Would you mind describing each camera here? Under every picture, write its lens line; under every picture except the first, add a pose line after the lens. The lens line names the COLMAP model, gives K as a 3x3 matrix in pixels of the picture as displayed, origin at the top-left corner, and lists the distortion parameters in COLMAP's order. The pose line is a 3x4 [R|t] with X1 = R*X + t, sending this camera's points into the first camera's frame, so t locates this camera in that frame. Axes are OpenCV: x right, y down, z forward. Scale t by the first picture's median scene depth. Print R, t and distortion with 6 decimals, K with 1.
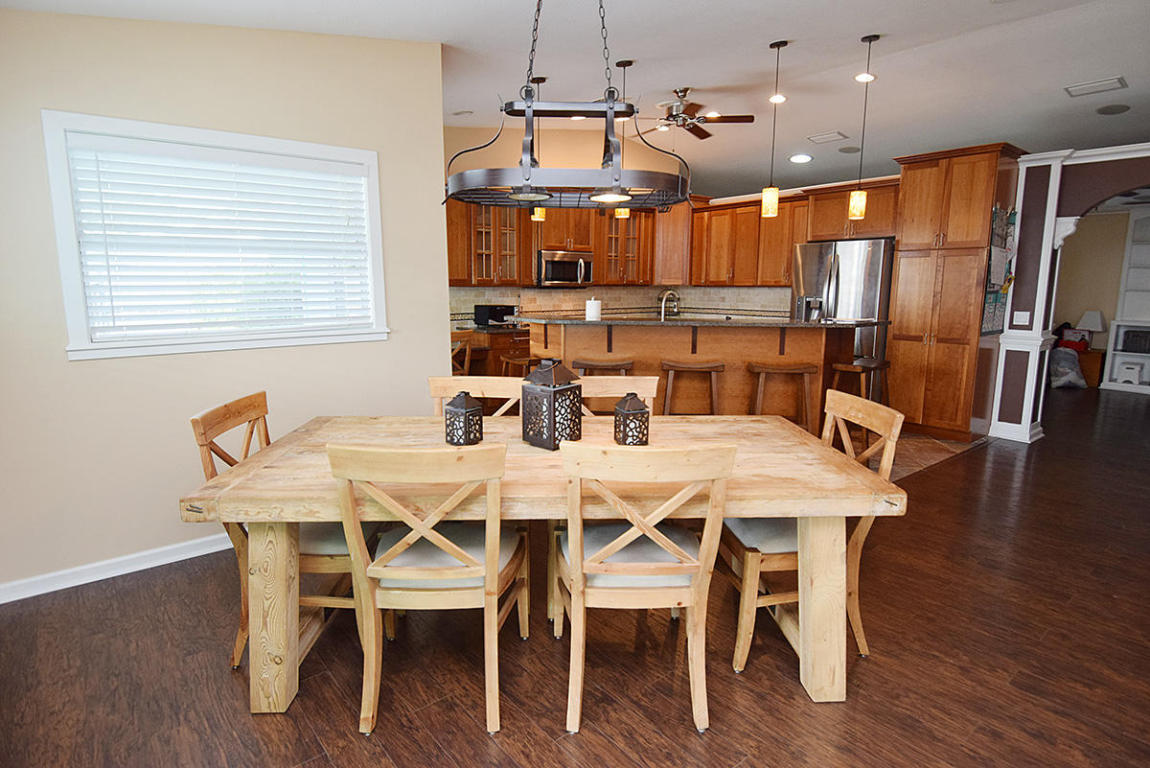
lens RADIAL K [[607.5, 0, 578.4], [0, 607.5, 385.4], [0, 0, 1]] dist [0.004877, -0.012518]
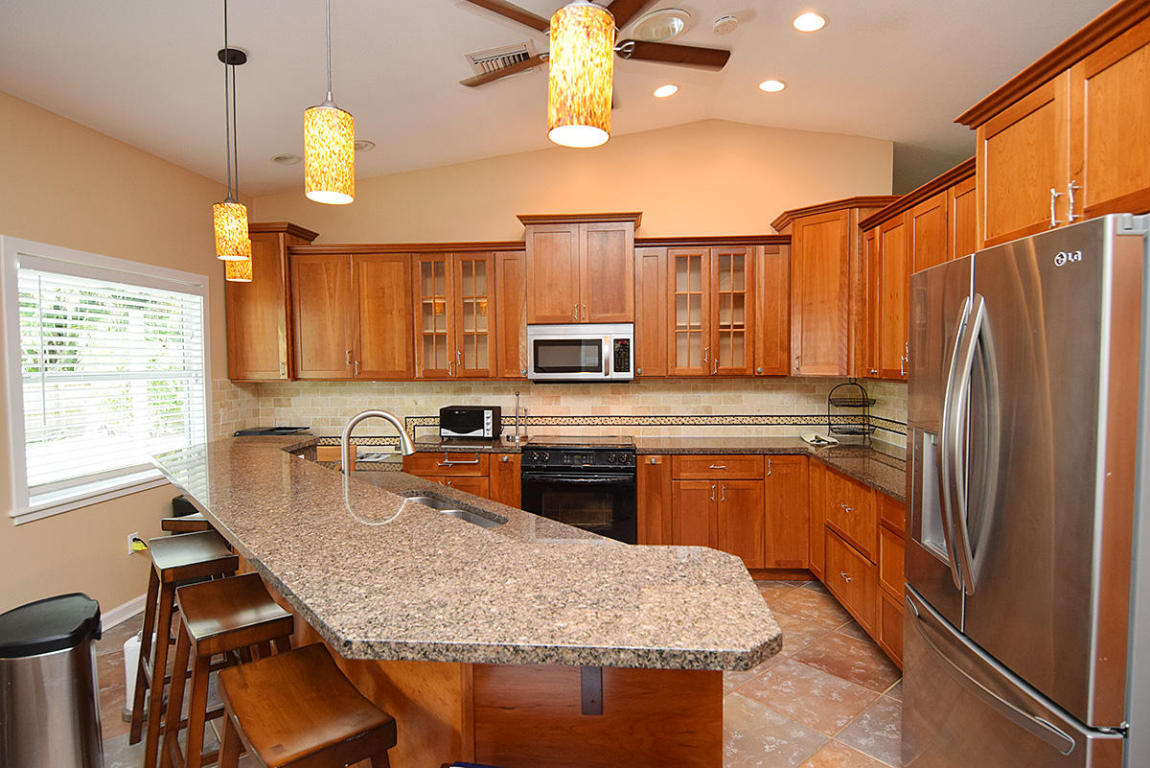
lens RADIAL K [[588.8, 0, 587.4], [0, 588.8, 393.6], [0, 0, 1]] dist [-0.002781, -0.002149]
pose [[0.739945, 0.022949, -0.672276, 0.414756], [-0.101139, 0.991852, -0.077461, -0.109897], [0.665021, 0.125310, 0.736237, 0.599707]]
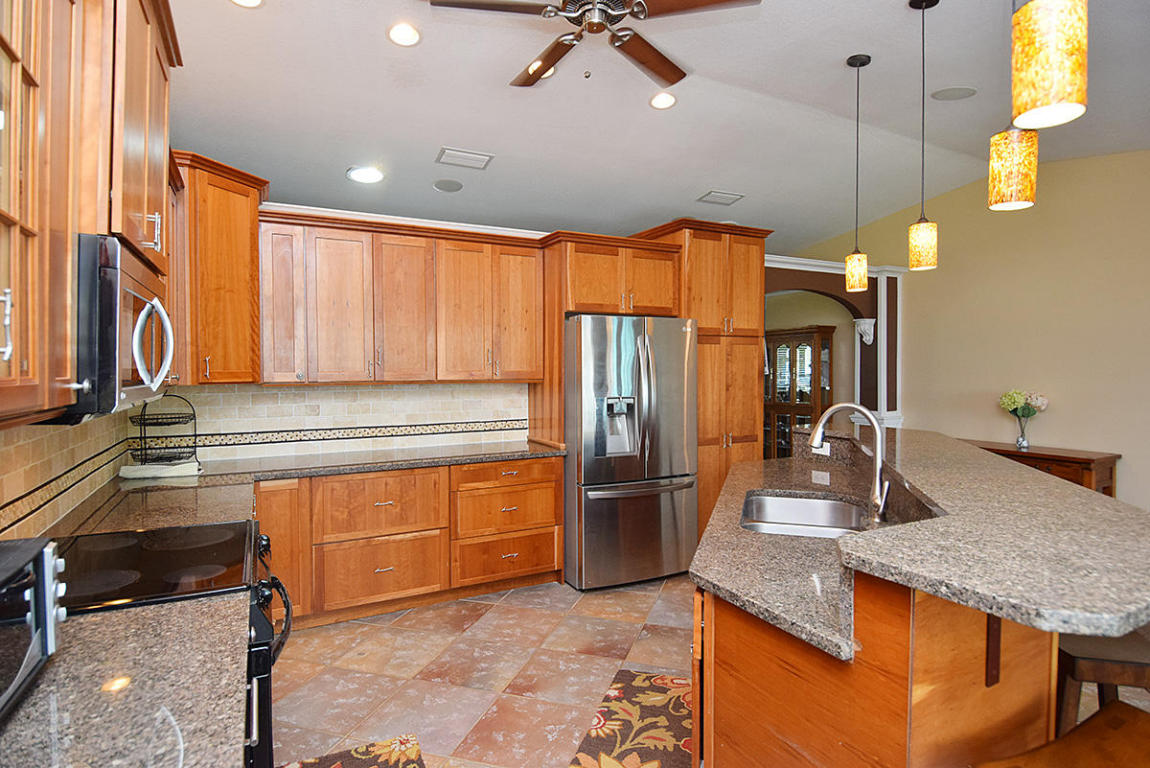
lens RADIAL K [[607.5, 0, 578.4], [0, 607.5, 385.4], [0, 0, 1]] dist [0.004877, -0.012518]
pose [[0.191428, -0.031151, 0.981012, -0.238321], [0.165820, 0.986155, -0.001042, -0.151387], [-0.967398, 0.162871, 0.193944, 0.841470]]
